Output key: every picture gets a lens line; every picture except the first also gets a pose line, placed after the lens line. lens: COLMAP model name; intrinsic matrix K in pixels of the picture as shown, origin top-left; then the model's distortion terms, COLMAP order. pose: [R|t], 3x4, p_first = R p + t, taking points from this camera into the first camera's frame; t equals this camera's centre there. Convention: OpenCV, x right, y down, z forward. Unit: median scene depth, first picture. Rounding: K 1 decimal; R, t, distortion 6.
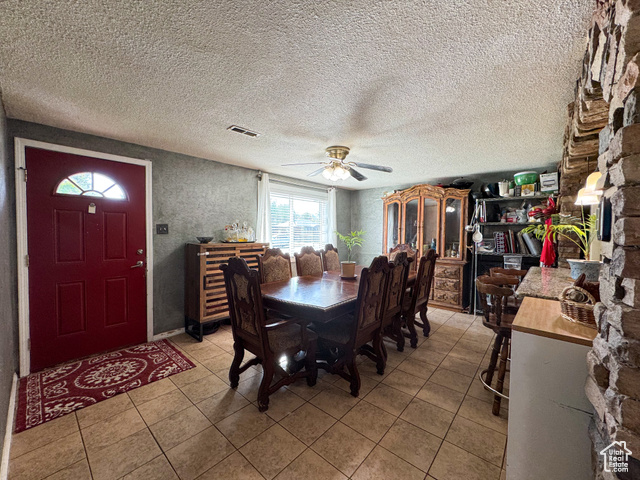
lens RADIAL K [[255.1, 0, 320.7], [0, 255.1, 239.4], [0, 0, 1]] dist [-0.003744, 0.000631]
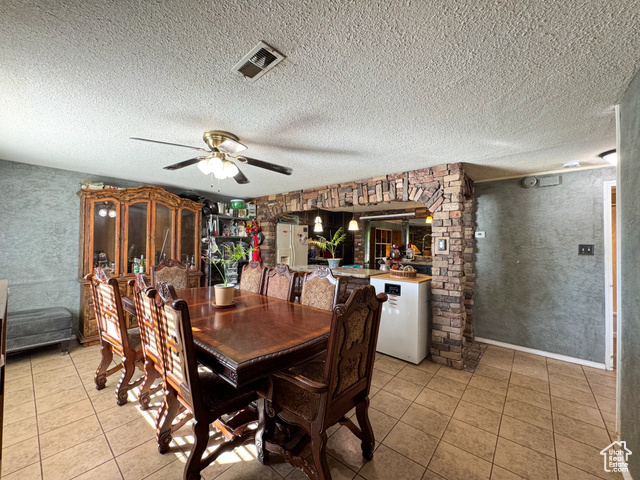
lens RADIAL K [[255.1, 0, 320.5], [0, 255.1, 241.8], [0, 0, 1]] dist [-0.003744, 0.000631]
pose [[-0.018152, 0.000024, 0.999835, -0.682753], [0.015998, 0.999872, 0.000266, -0.040827], [-0.999707, 0.016000, -0.018150, 0.731656]]
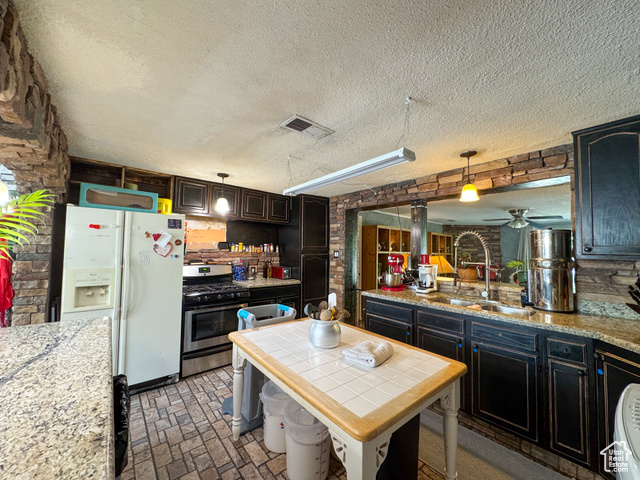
lens RADIAL K [[255.1, 0, 318.2], [0, 255.1, 239.6], [0, 0, 1]] dist [-0.003744, 0.000631]
pose [[0.151683, 0.038360, 0.987685, 0.458313], [0.018894, 0.998952, -0.041700, -0.033515], [-0.988249, 0.024987, 0.150799, 0.186682]]
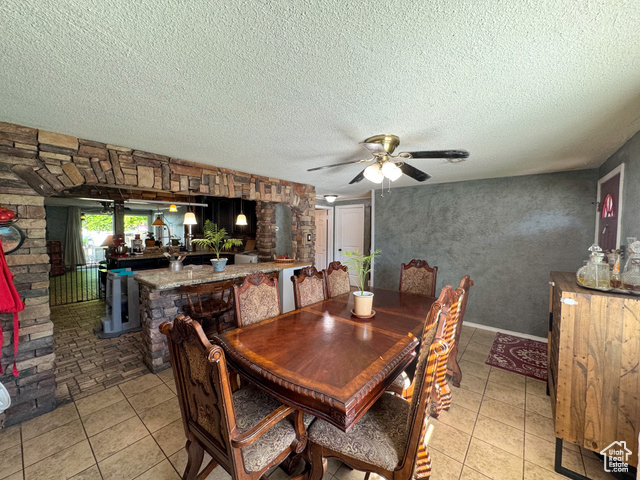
lens RADIAL K [[255.1, 0, 321.4], [0, 255.1, 238.9], [0, 0, 1]] dist [-0.003744, 0.000631]
pose [[-0.999090, -0.011171, -0.041169, 0.268489], [-0.014254, 0.997054, 0.075370, -0.125820], [0.040206, 0.075888, -0.996305, 1.744522]]
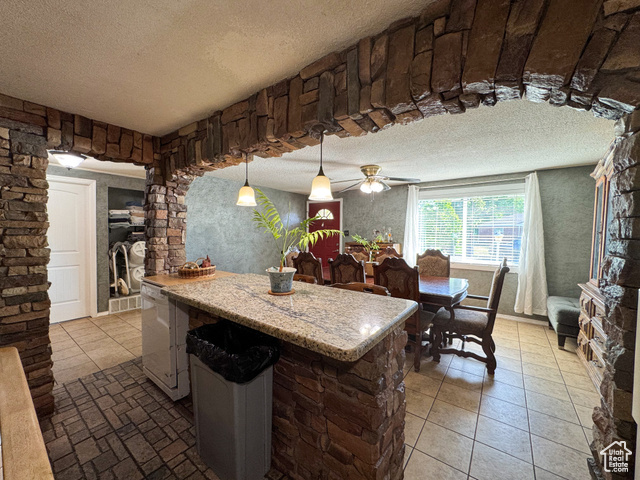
lens RADIAL K [[255.1, 0, 318.9], [0, 255.1, 240.5], [0, 0, 1]] dist [-0.003744, 0.000631]
pose [[0.085928, 0.030083, -0.995847, 1.254321], [-0.036040, 0.998984, 0.027068, -0.032762], [0.995649, 0.033565, 0.086925, 0.673450]]
